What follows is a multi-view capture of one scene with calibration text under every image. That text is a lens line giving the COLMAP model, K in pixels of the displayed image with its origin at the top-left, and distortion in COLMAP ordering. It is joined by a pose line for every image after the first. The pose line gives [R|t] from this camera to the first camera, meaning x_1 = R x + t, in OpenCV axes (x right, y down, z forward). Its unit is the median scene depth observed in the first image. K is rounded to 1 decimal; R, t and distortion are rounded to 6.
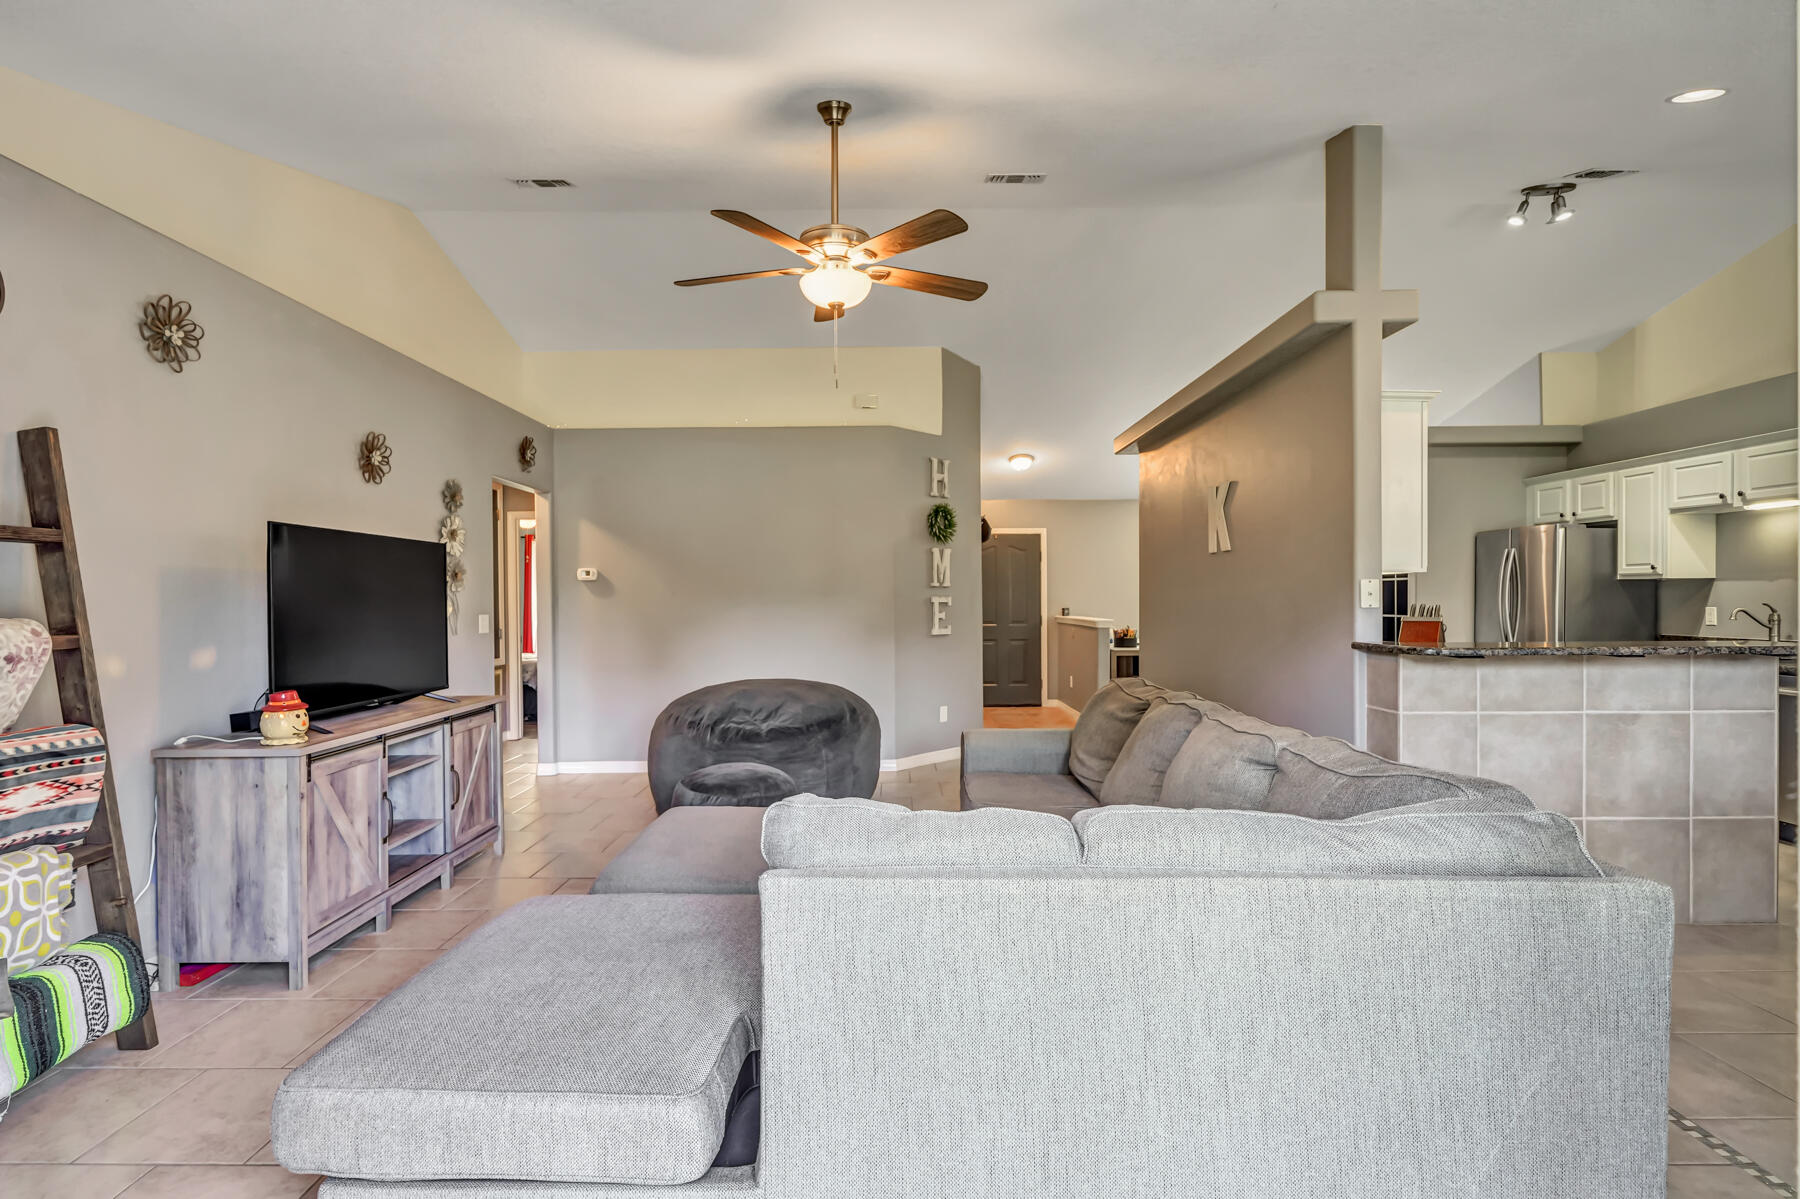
lens RADIAL K [[853.9, 0, 876.2], [0, 853.9, 603.6], [0, 0, 1]] dist [-0.004103, -0.001305]
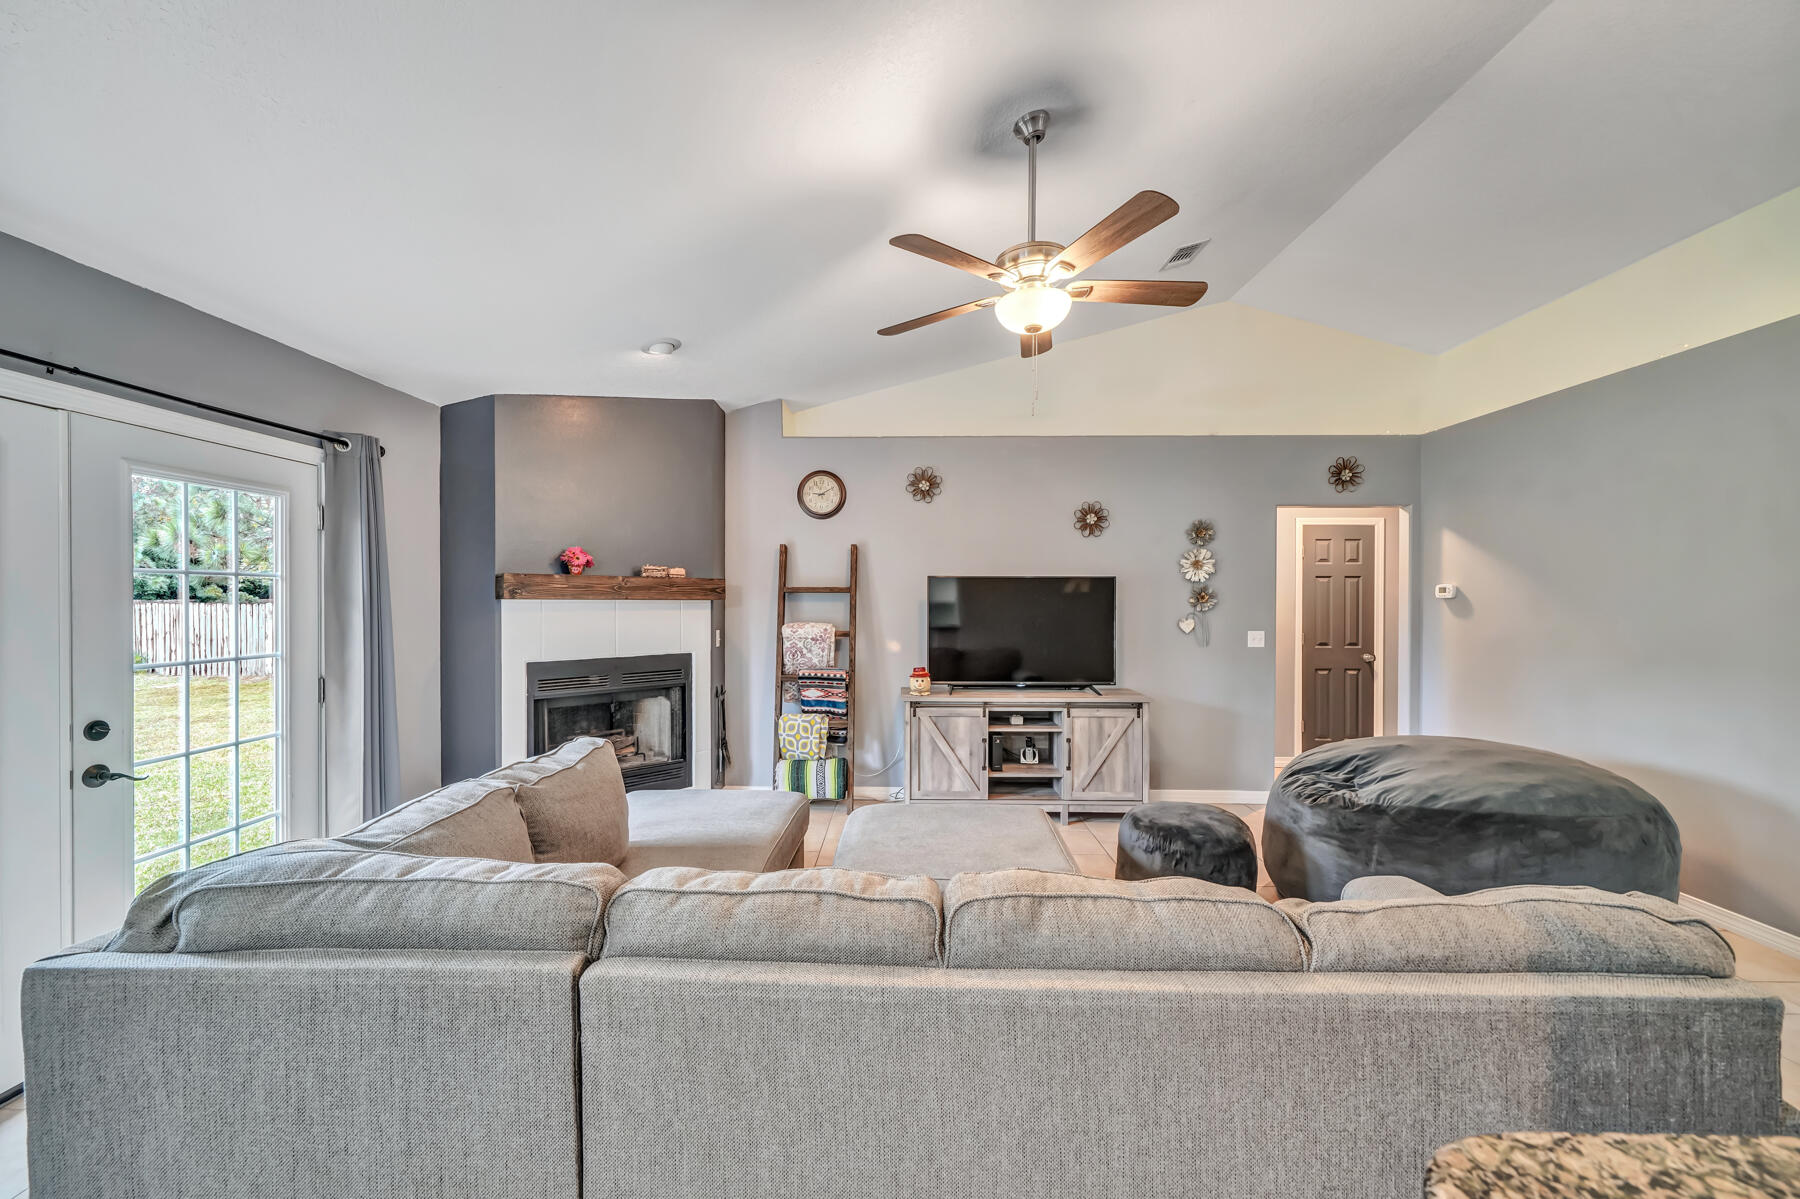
lens RADIAL K [[687.4, 0, 895.9], [0, 687.4, 603.3], [0, 0, 1]] dist [-0.000437, -0.000079]
pose [[-0.010180, 0.012121, -0.999875, 0.486843], [-0.009039, 0.999885, 0.012213, -0.032929], [0.999907, 0.009162, -0.010069, 0.570377]]
